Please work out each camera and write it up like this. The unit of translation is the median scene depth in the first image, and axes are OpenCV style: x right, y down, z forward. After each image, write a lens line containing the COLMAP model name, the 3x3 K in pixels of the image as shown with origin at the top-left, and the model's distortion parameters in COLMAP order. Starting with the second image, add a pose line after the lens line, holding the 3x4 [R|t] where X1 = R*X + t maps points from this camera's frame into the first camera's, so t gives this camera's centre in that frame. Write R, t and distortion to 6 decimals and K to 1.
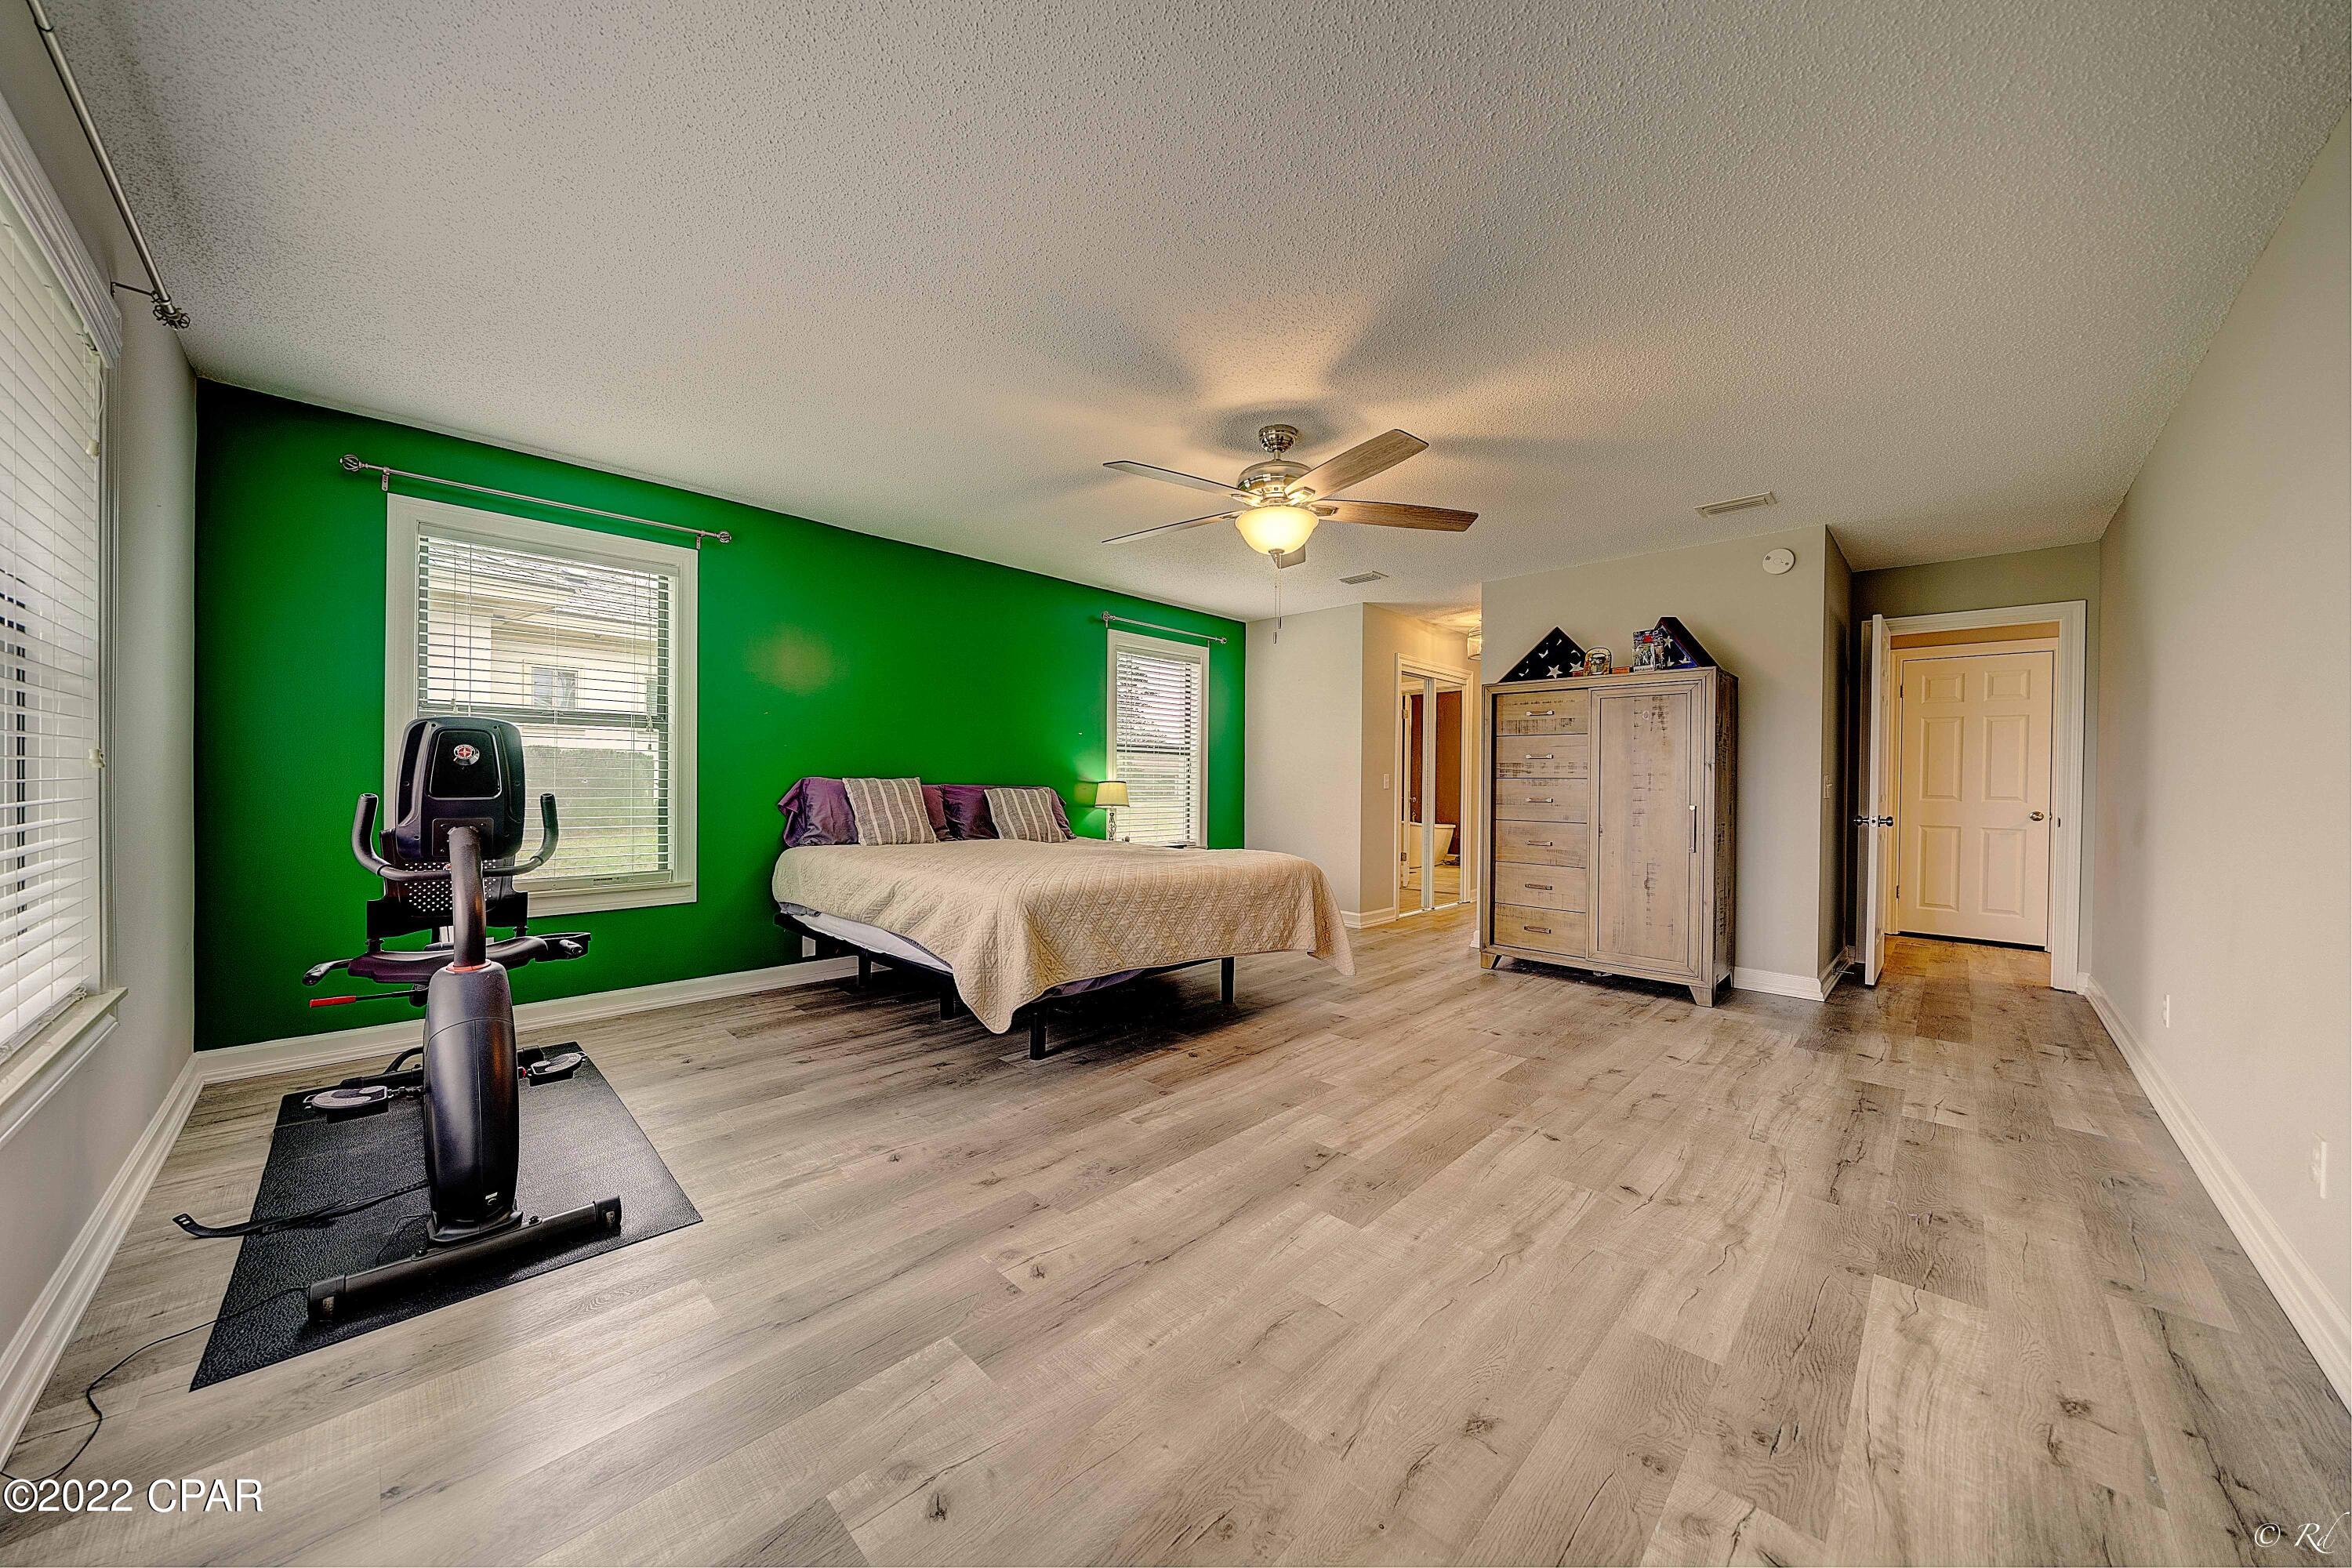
lens RADIAL K [[797.6, 0, 1177.8], [0, 797.6, 780.5], [0, 0, 1]] dist [-0.005694, 0.000253]
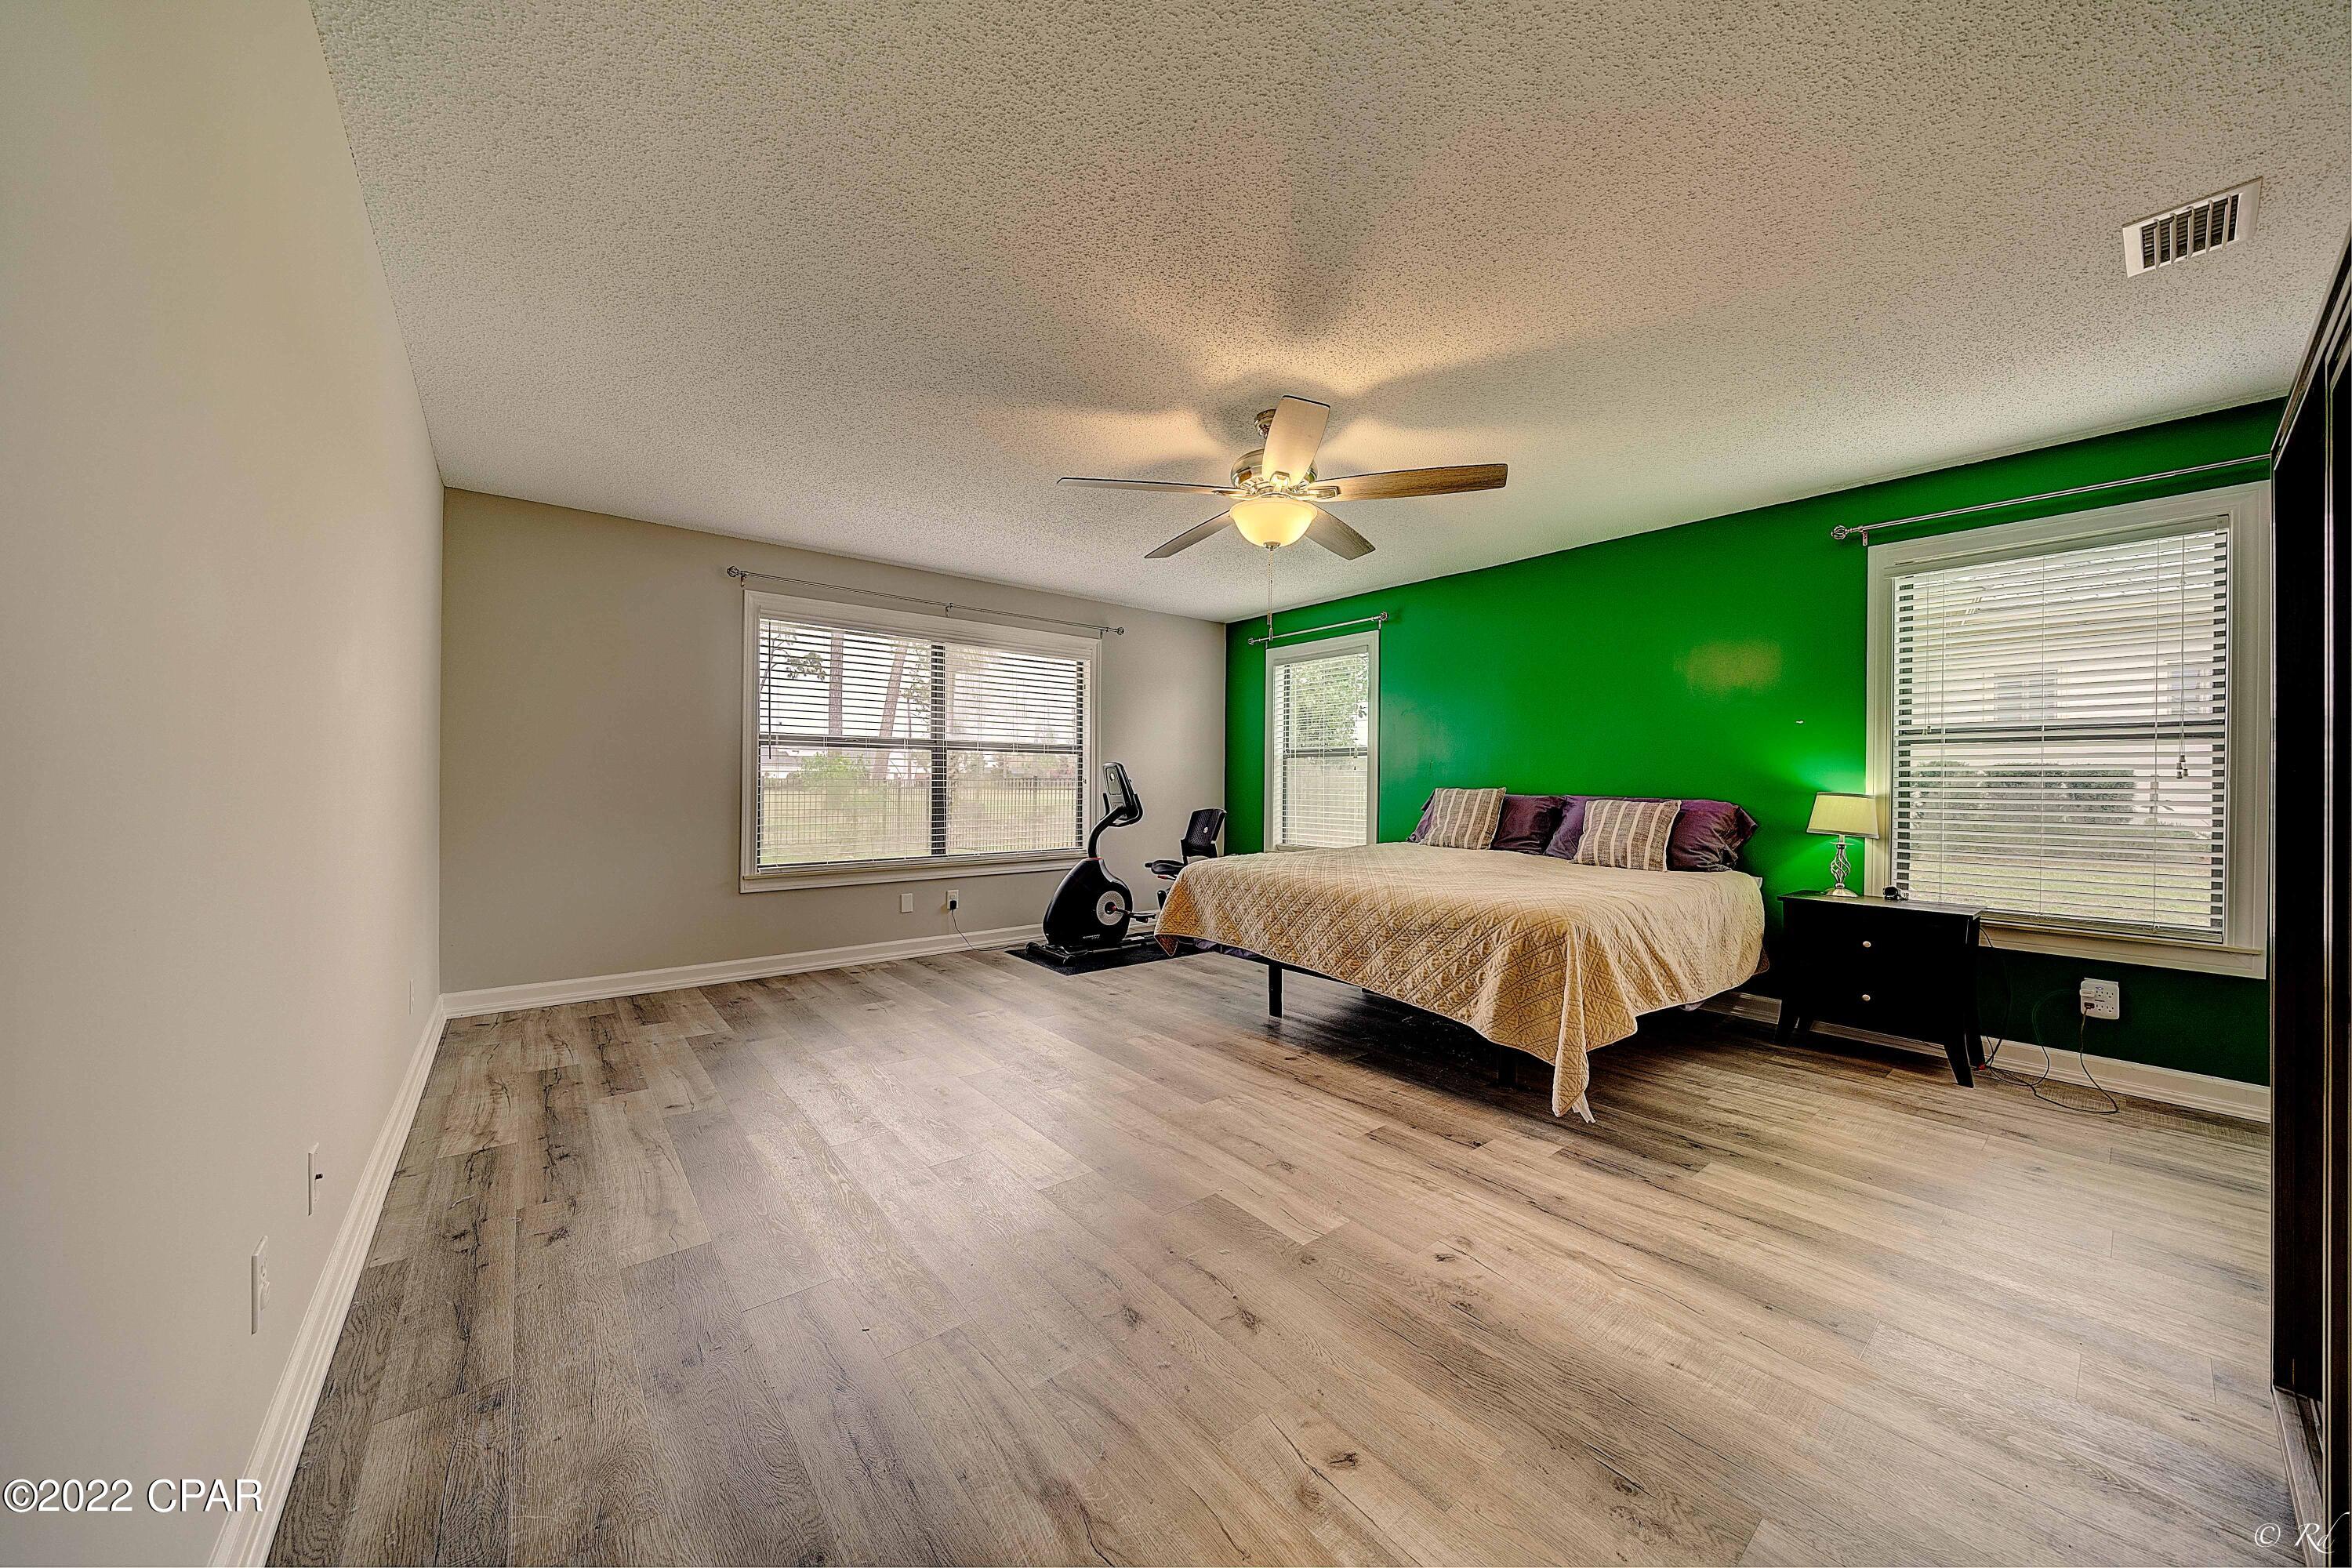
lens RADIAL K [[797.6, 0, 1176.7], [0, 797.6, 786.4], [0, 0, 1]] dist [-0.005694, 0.000253]
pose [[-0.104913, -0.008443, -0.994446, 1.048733], [-0.009574, 0.999926, -0.007479, 0.007905], [0.994435, 0.008737, -0.104986, 0.963329]]
